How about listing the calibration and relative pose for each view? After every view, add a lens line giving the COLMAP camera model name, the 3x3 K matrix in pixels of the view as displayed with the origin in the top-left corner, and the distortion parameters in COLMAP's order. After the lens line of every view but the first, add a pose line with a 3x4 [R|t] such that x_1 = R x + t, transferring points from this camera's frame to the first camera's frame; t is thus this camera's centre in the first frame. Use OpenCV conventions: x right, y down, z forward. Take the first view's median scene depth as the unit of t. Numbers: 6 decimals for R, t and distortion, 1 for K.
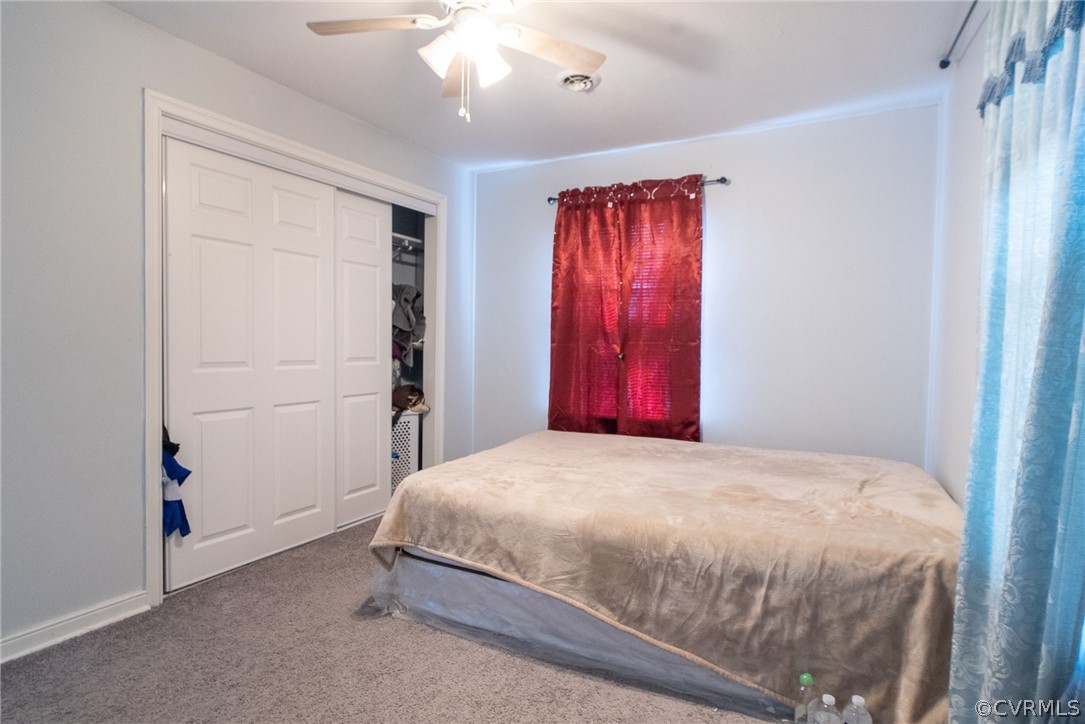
lens RADIAL K [[566.8, 0, 542.5], [0, 566.8, 362.0], [0, 0, 1]] dist [-0.001784, -0.000264]
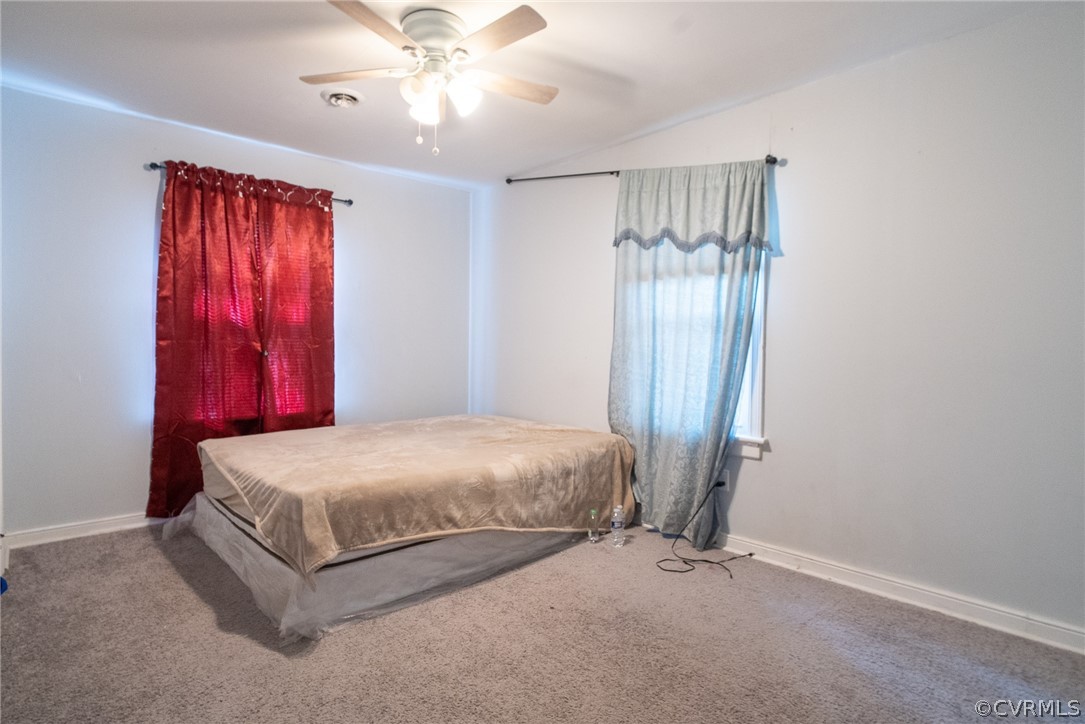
lens RADIAL K [[566.8, 0, 542.5], [0, 566.8, 362.0], [0, 0, 1]] dist [-0.001784, -0.000264]
pose [[0.345479, -0.040567, 0.937549, -0.647334], [0.025308, 0.999105, 0.033904, -0.017301], [-0.938085, 0.012015, 0.346197, 0.213314]]
